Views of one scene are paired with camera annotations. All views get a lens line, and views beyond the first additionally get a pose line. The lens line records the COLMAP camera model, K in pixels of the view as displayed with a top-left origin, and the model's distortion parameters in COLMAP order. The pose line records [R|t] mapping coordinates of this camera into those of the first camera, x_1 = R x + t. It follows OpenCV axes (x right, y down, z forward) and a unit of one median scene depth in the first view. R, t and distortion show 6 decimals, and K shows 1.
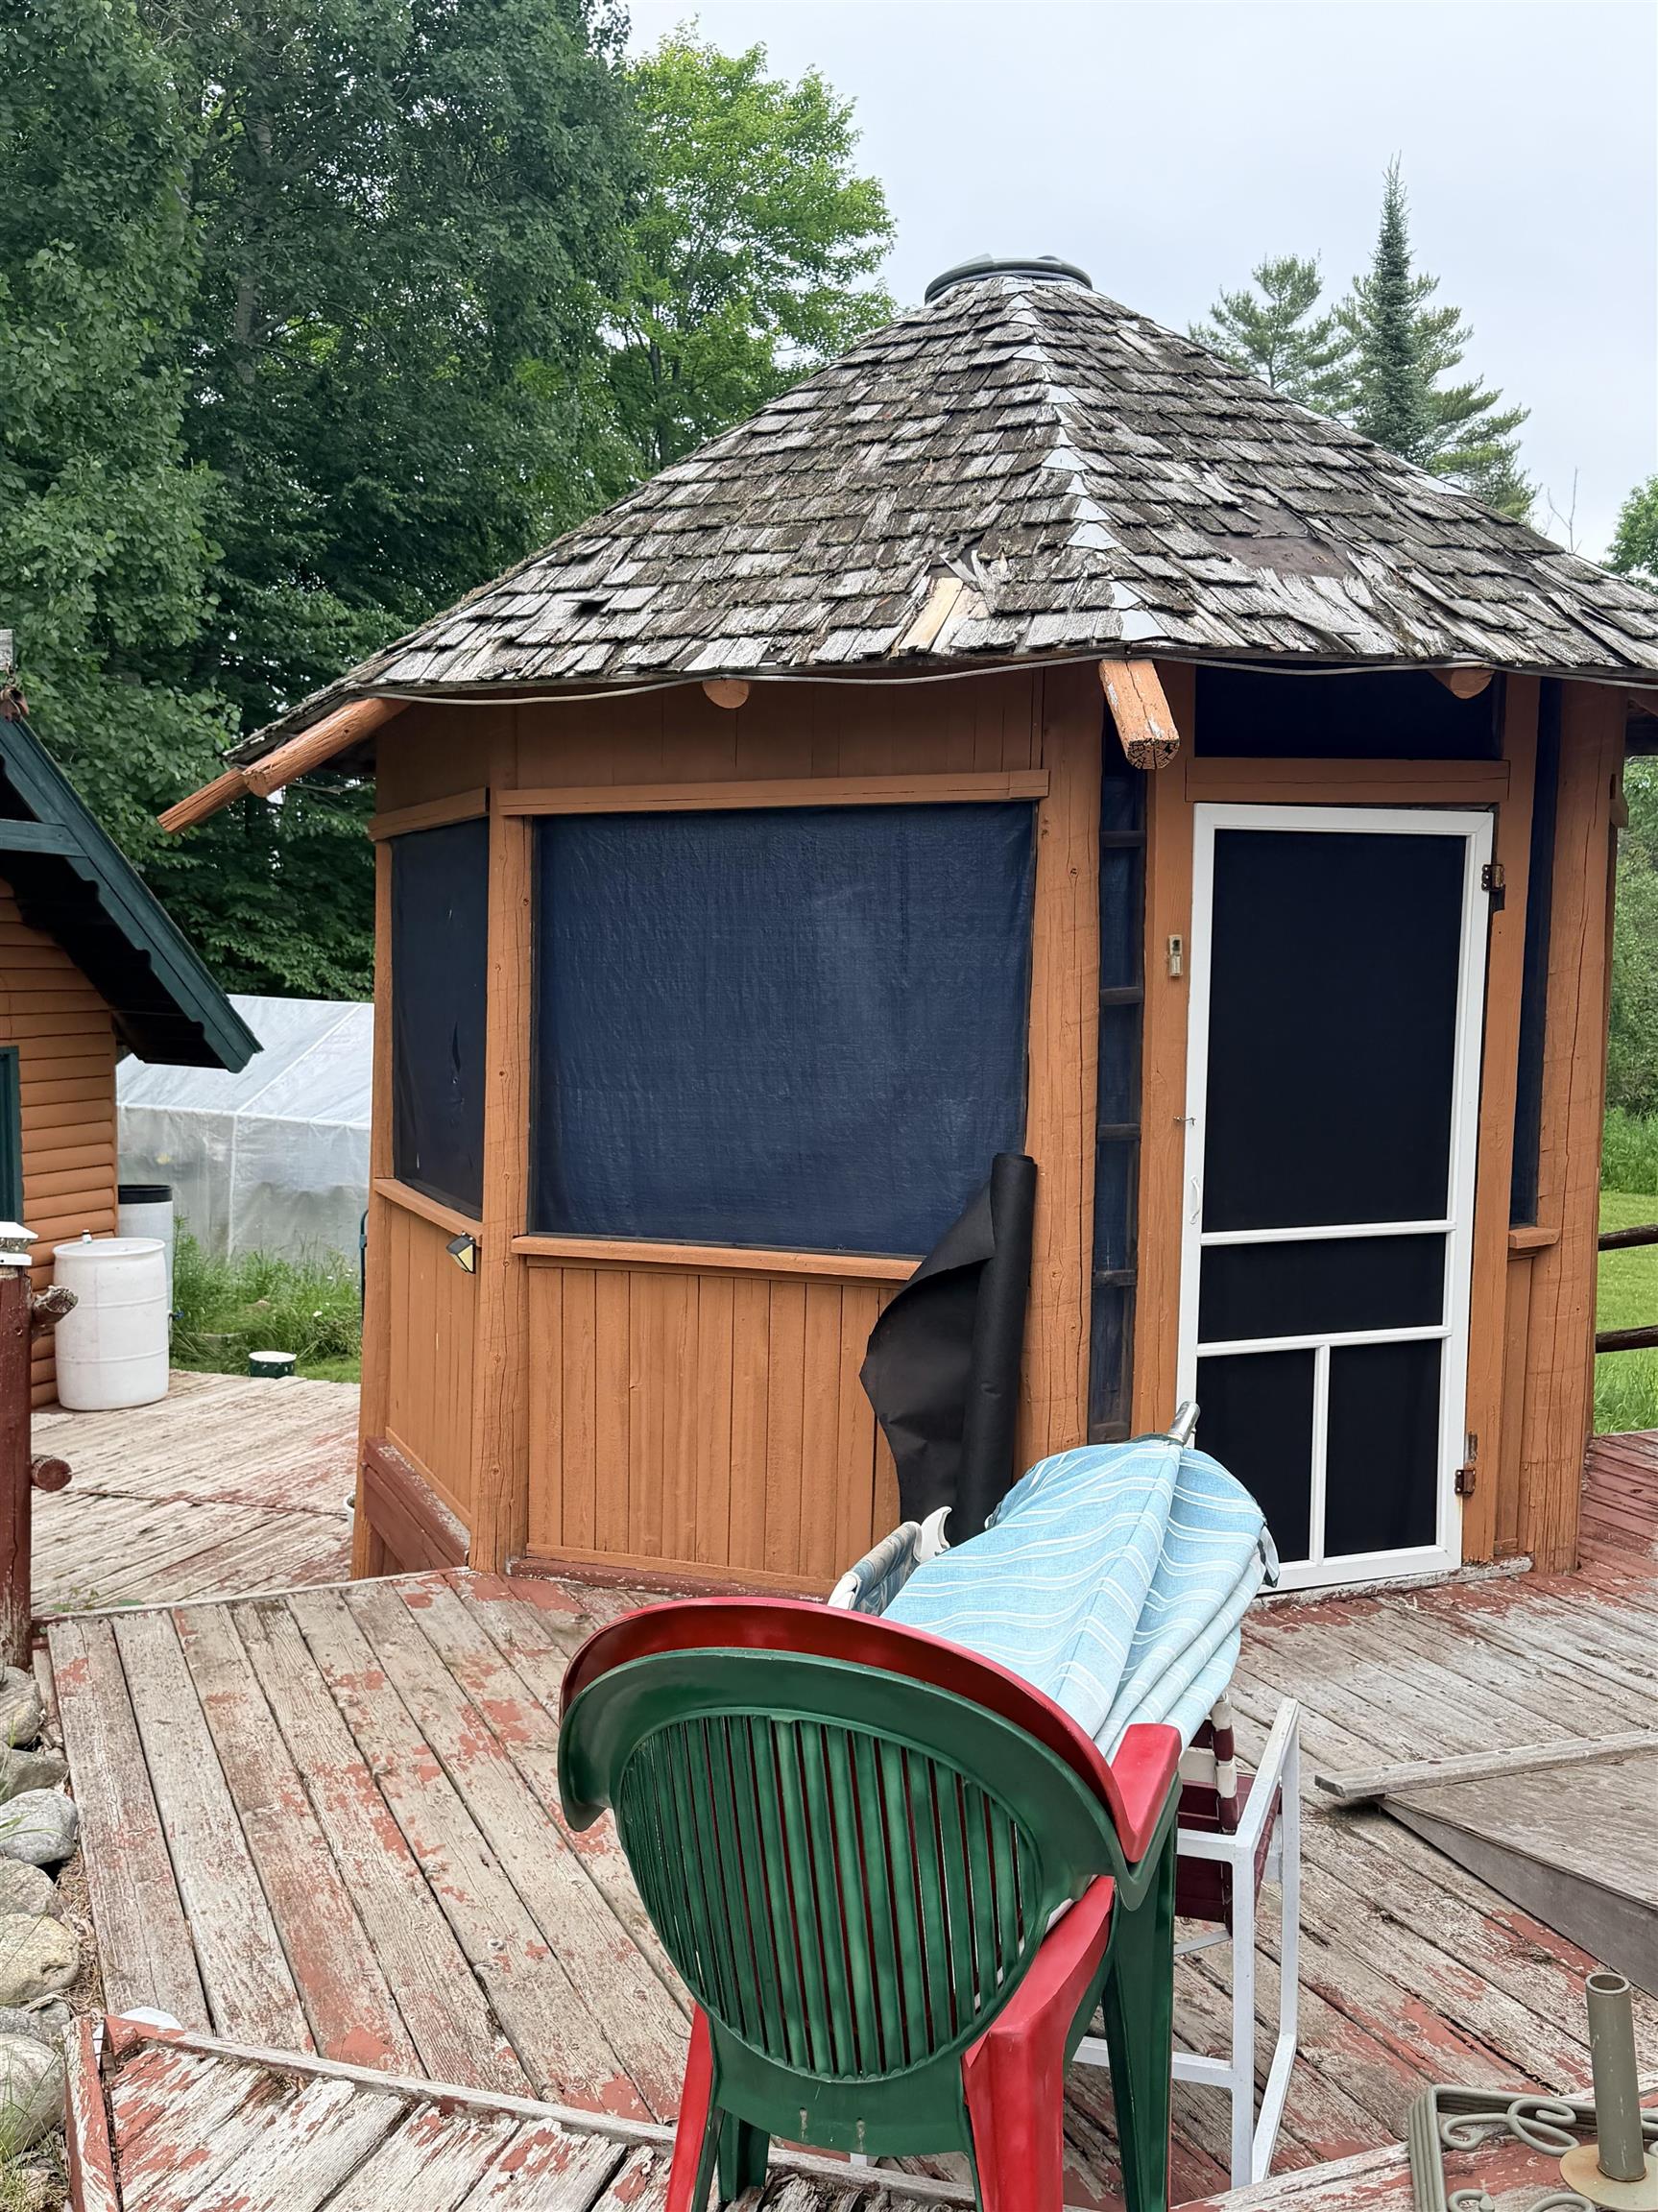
lens RADIAL K [[1970.3, 0, 833.2], [0, 1970.3, 1074.2], [0, 0, 1]] dist [0.162584, -0.368759]
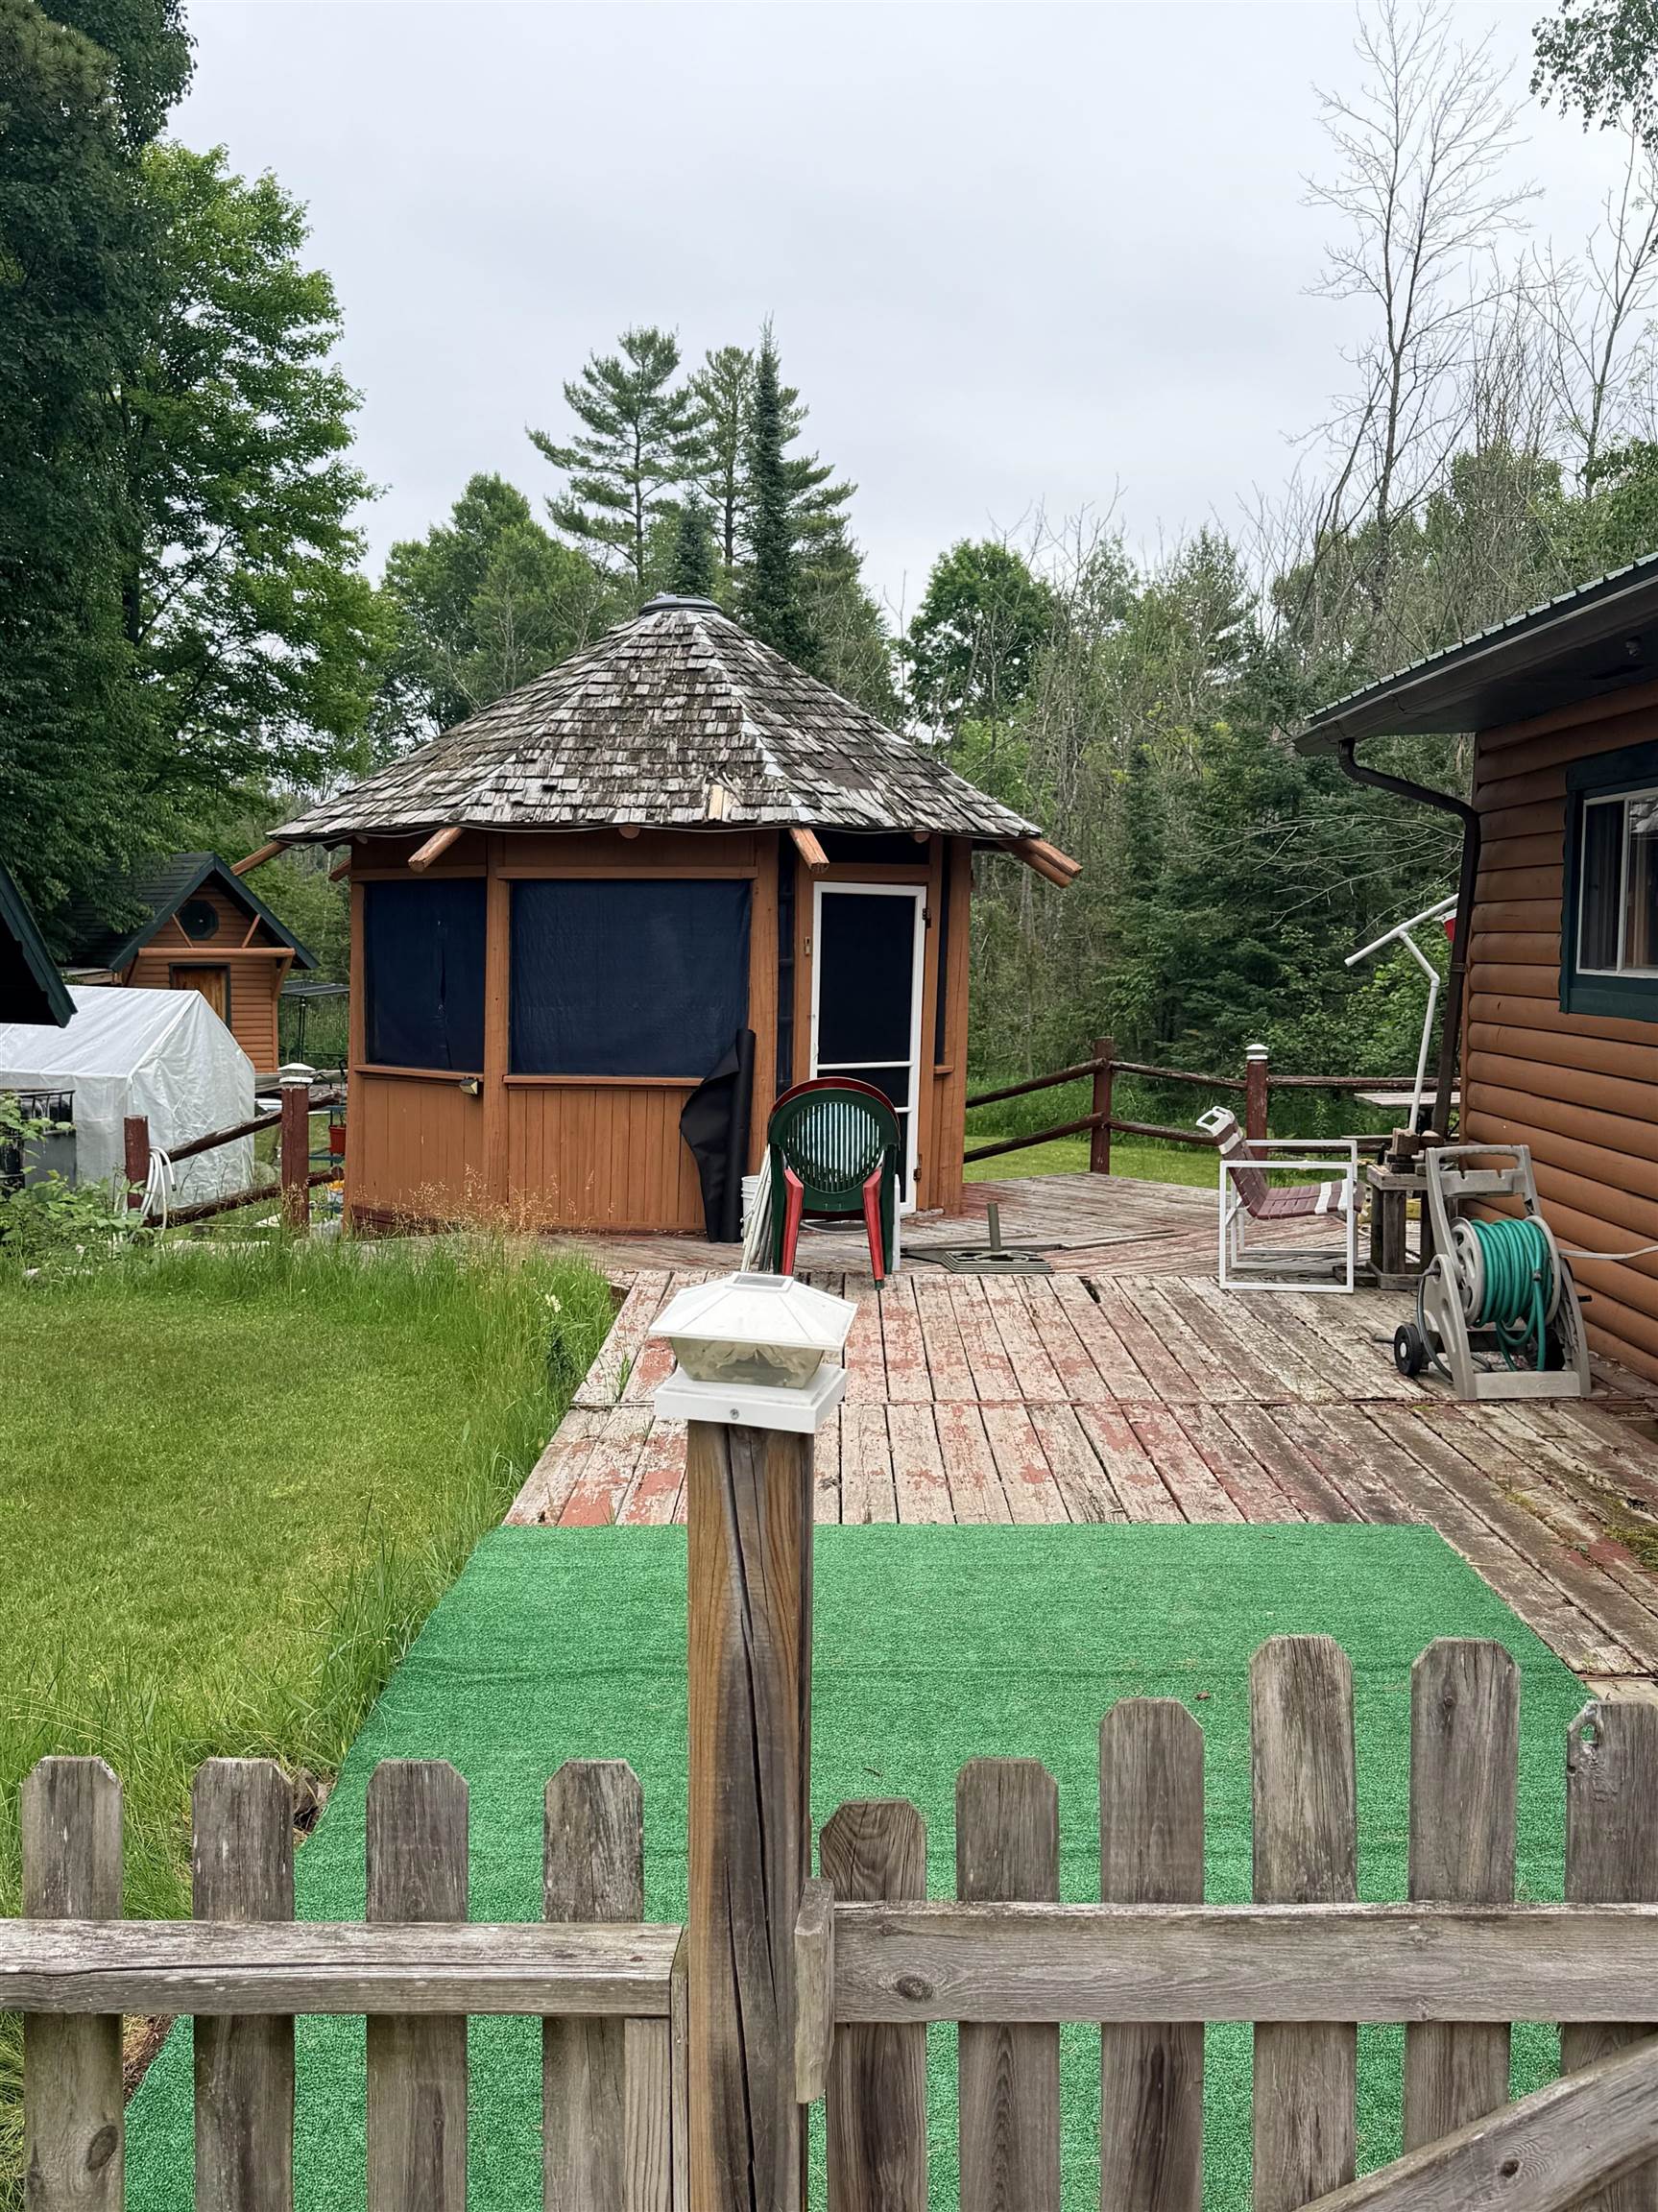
lens RADIAL K [[1982.7, 0, 829.0], [0, 1982.7, 1106.0], [0, 0, 1]] dist [0.168200, -0.359049]
pose [[0.948341, -0.020151, 0.316613, -0.491827], [0.016237, 0.999756, 0.014994, 0.085034], [-0.316838, -0.009078, 0.948436, -1.111933]]
